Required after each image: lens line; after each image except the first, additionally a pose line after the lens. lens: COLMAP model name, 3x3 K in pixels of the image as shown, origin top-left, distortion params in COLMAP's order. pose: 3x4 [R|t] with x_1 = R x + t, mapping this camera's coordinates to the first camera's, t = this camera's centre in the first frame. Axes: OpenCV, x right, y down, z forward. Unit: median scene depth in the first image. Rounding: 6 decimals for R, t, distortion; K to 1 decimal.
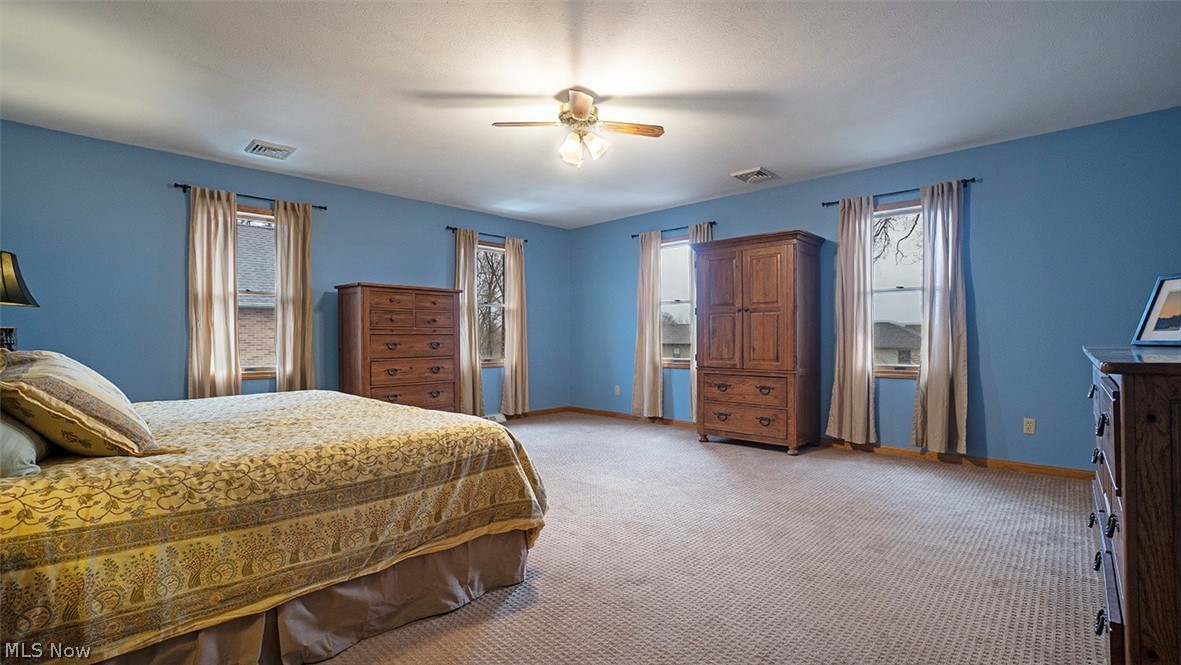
lens RADIAL K [[534.2, 0, 590.5], [0, 534.2, 332.5], [0, 0, 1]] dist [-0.023757, -0.000140]
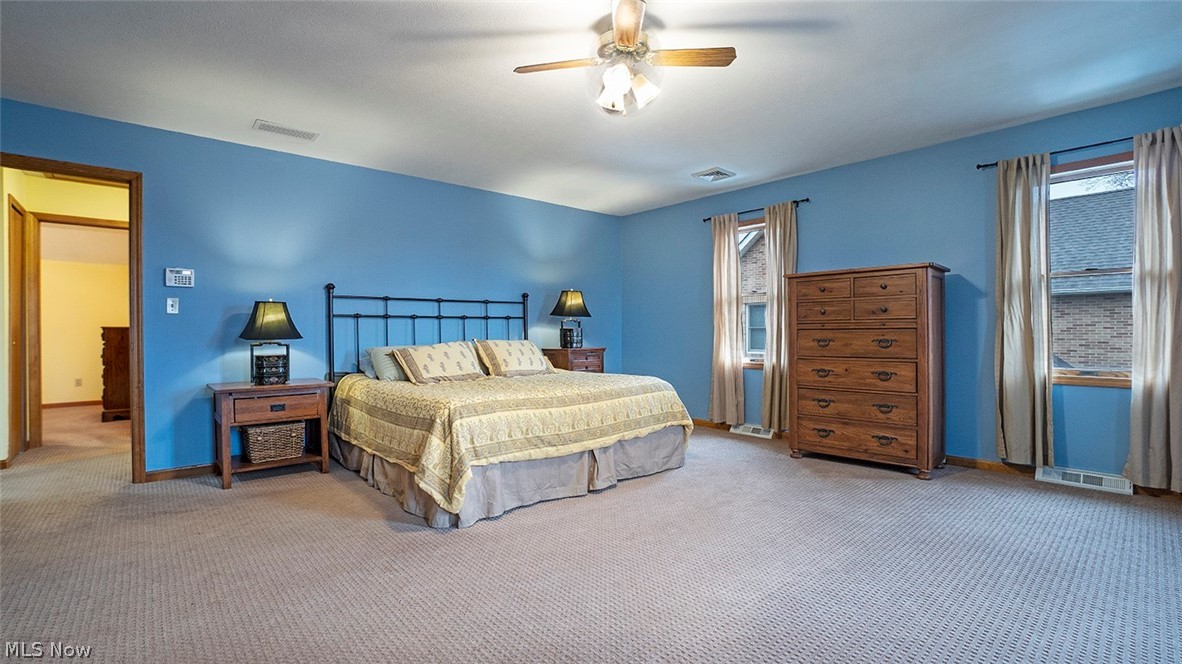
lens RADIAL K [[534.6, 0, 591.0], [0, 534.6, 332.0], [0, 0, 1]] dist [-0.023757, -0.000140]
pose [[-0.067412, -0.000025, -0.997725, 1.227198], [0.013914, 0.999903, -0.000965, 0.008966], [0.997628, -0.013948, -0.067405, 1.629942]]
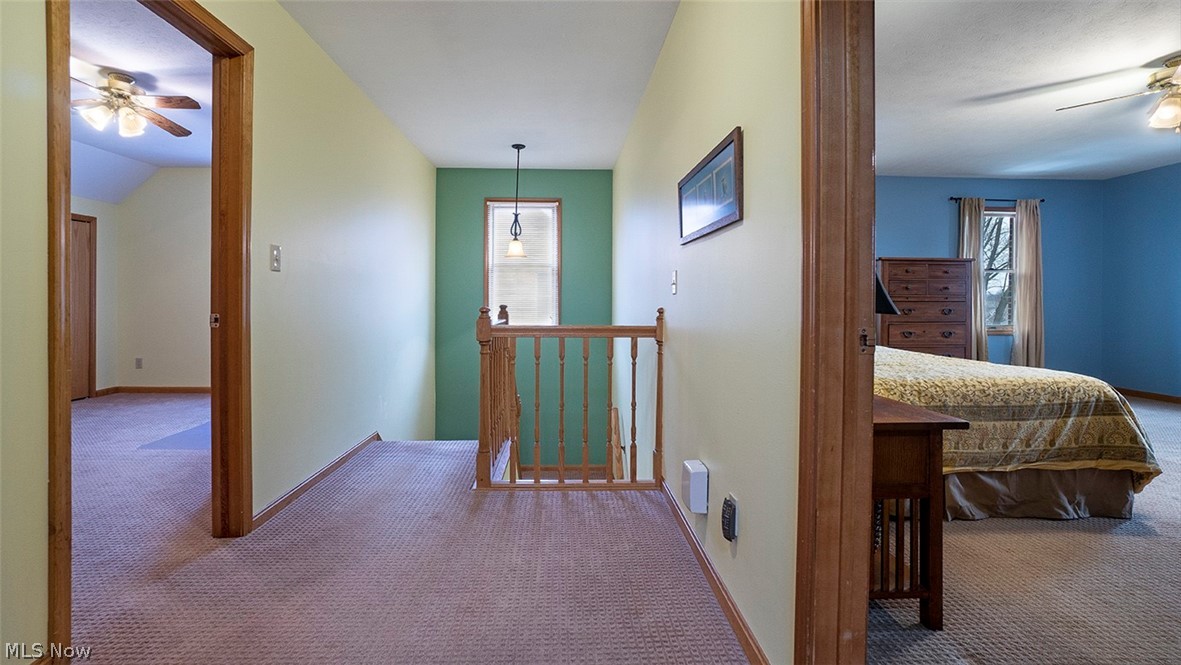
lens RADIAL K [[538.4, 0, 606.9], [0, 538.4, 303.5], [0, 0, 1]] dist [-0.021271, 0.020527]
pose [[0.746709, 0.007634, -0.665107, -0.216886], [0.000007, 0.999934, 0.011485, -0.011941], [0.665151, -0.008580, 0.746660, -0.672165]]
